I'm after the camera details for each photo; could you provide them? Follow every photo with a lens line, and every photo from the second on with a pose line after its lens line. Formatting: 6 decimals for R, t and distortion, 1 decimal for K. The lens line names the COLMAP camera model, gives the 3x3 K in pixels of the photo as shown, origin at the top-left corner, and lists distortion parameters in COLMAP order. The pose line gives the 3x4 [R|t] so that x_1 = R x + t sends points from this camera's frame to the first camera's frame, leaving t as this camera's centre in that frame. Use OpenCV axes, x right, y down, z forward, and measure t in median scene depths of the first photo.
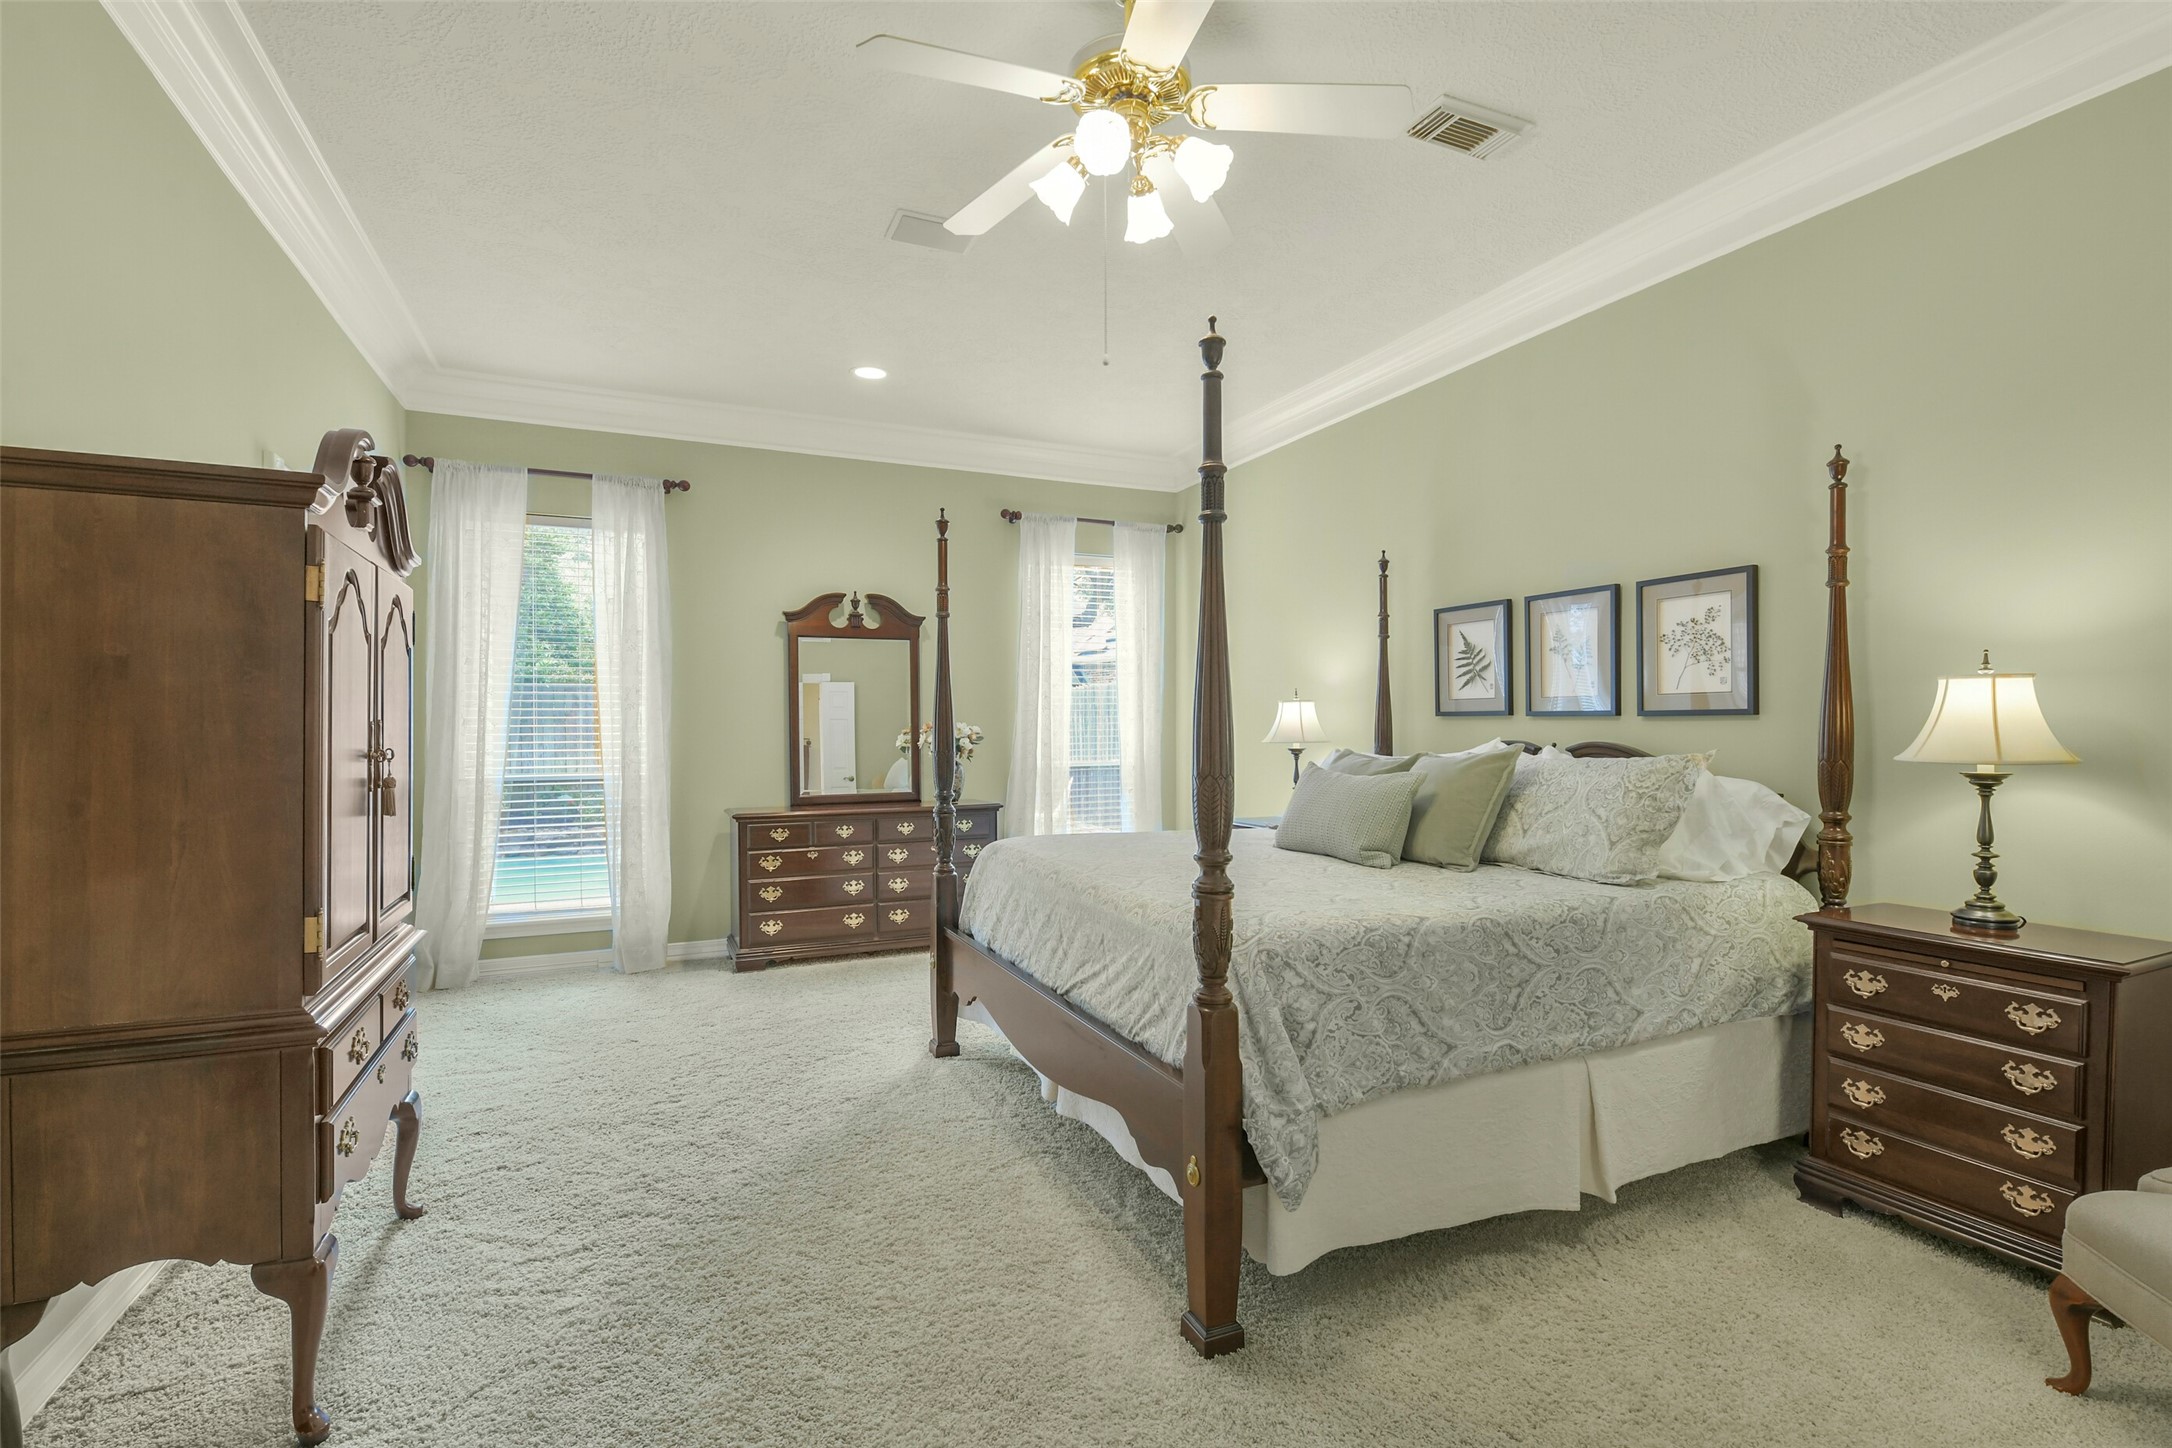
lens RADIAL K [[943.0, 0, 1086.0], [0, 943.0, 724.0], [0, 0, 1]] dist [-0.000377, -0.009011]
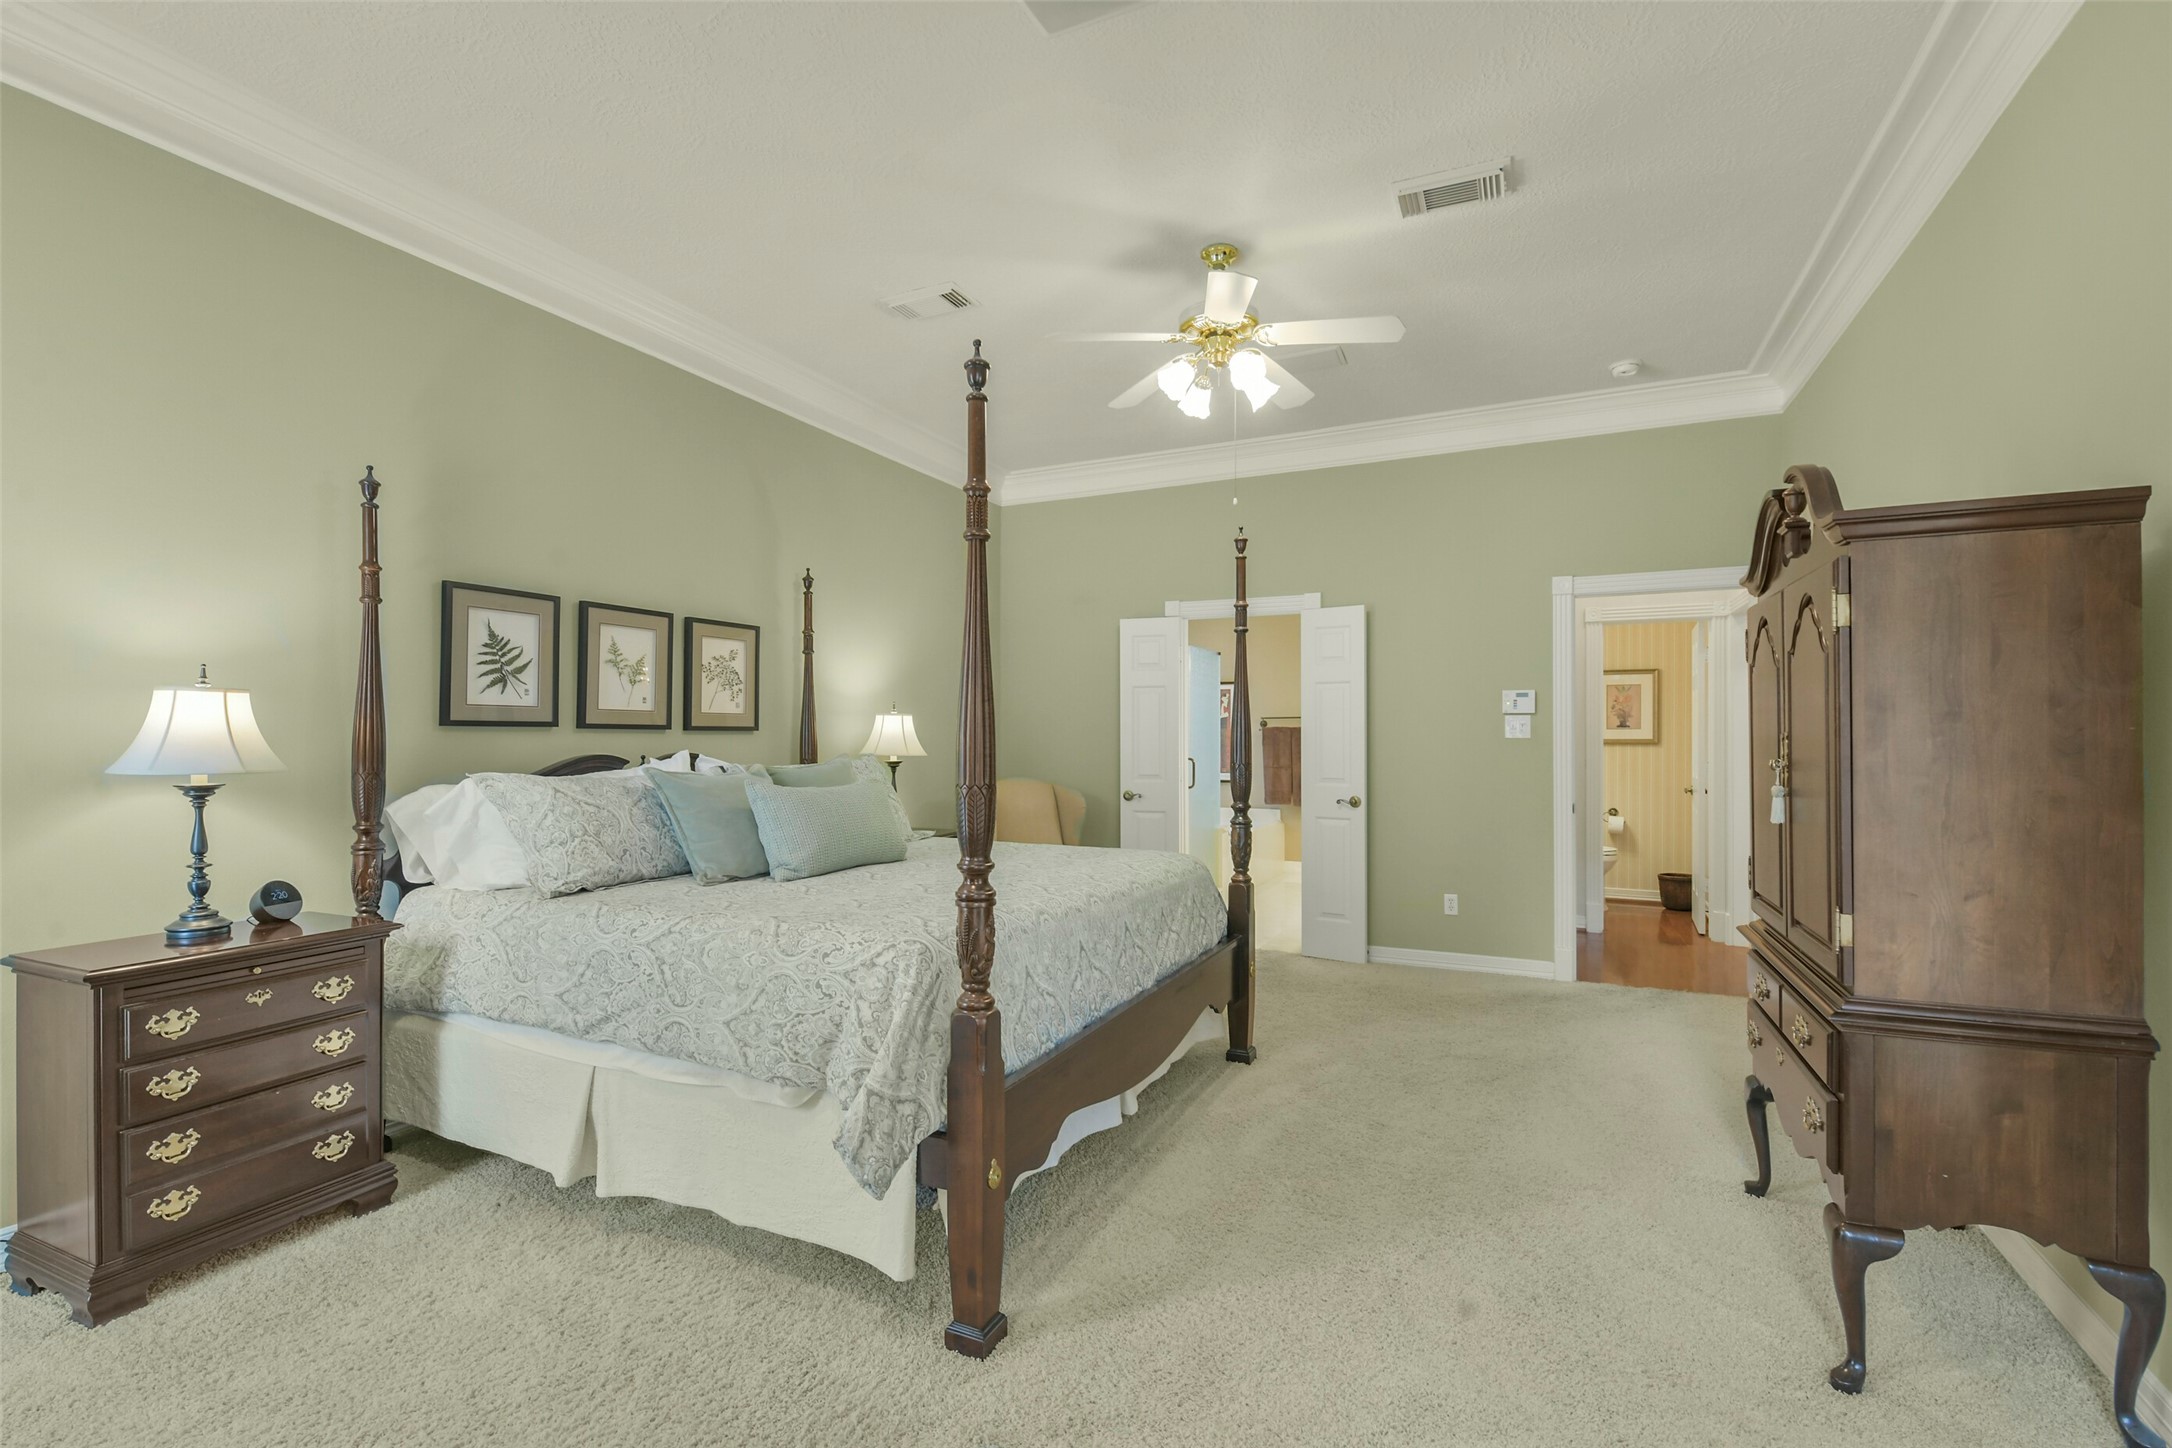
lens RADIAL K [[943.0, 0, 1086.0], [0, 943.0, 724.0], [0, 0, 1]] dist [-0.000377, -0.009011]
pose [[-0.611985, 0.010429, 0.790801, -0.533168], [-0.003150, 0.999873, -0.015624, 0.000295], [-0.790863, -0.012053, -0.611874, 1.086594]]
